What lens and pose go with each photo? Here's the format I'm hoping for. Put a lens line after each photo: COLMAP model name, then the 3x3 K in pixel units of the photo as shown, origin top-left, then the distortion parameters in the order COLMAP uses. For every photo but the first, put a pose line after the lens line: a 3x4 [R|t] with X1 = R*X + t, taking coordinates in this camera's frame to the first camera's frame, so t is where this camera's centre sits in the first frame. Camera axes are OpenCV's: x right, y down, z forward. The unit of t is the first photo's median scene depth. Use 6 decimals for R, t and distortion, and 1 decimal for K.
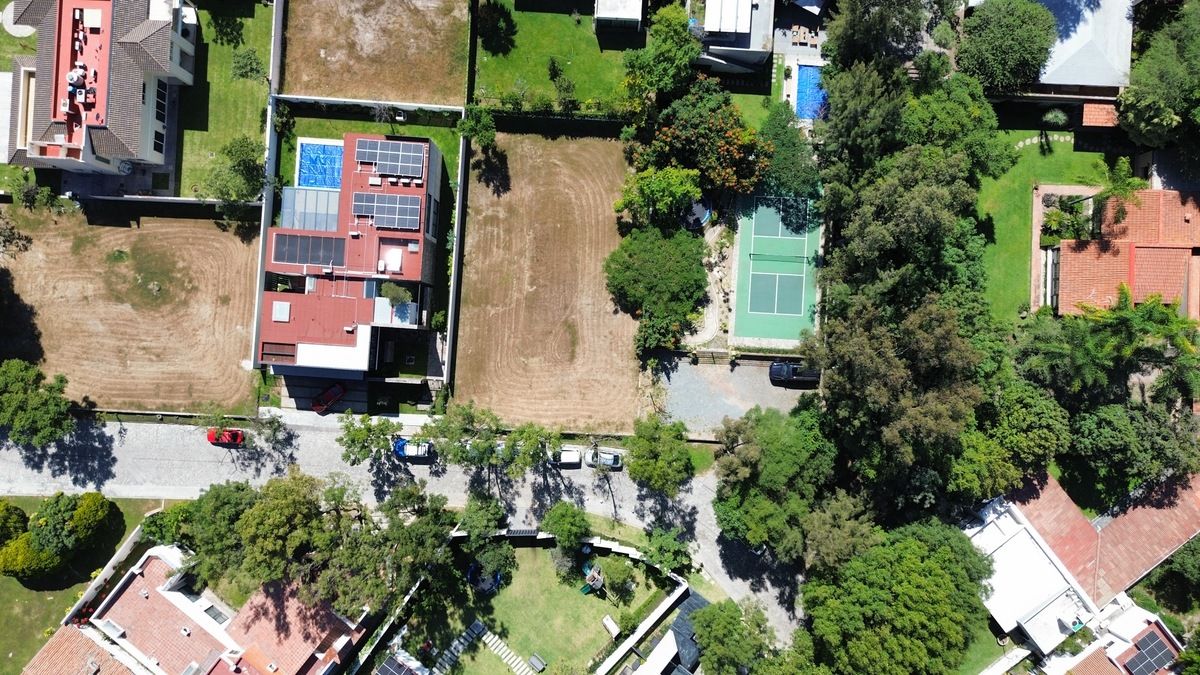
lens RADIAL K [[851.8, 0, 602.9], [0, 851.8, 338.4], [0, 0, 1]] dist [0.066723, -0.059937]
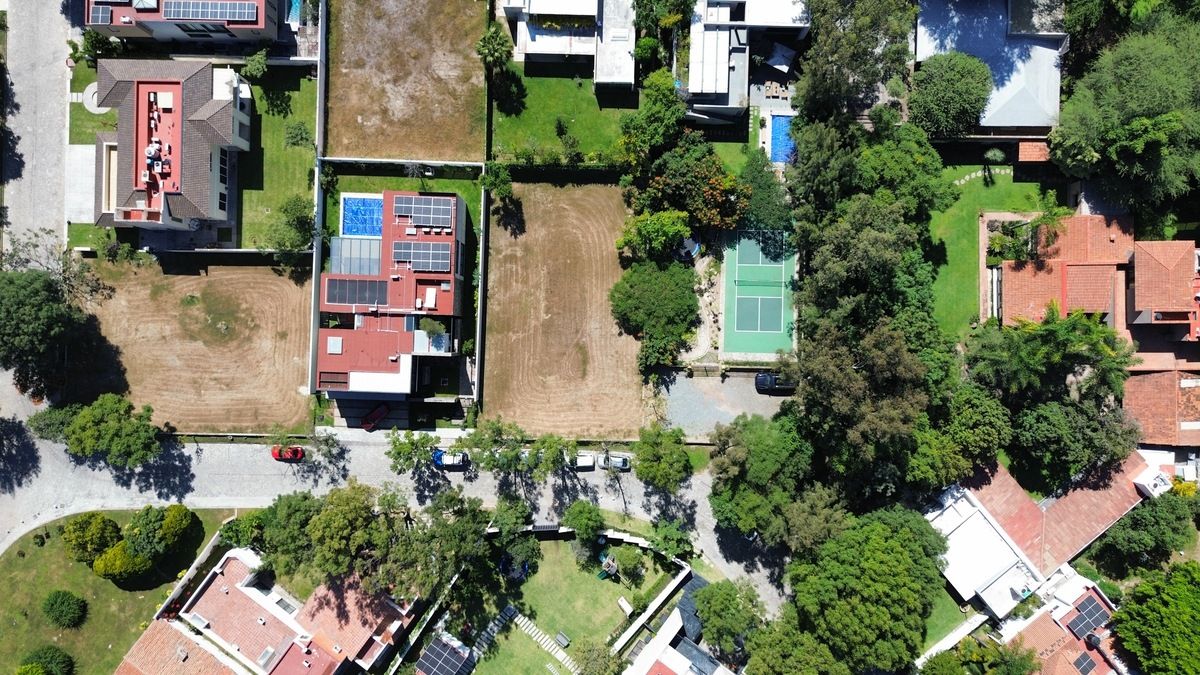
lens RADIAL K [[851.8, 0, 602.1], [0, 851.8, 337.8], [0, 0, 1]] dist [0.066723, -0.059937]
pose [[0.999446, -0.032594, -0.006699, -0.002085], [0.032629, 0.999454, 0.005175, -0.033993], [0.006527, -0.005391, 0.999964, -0.157462]]
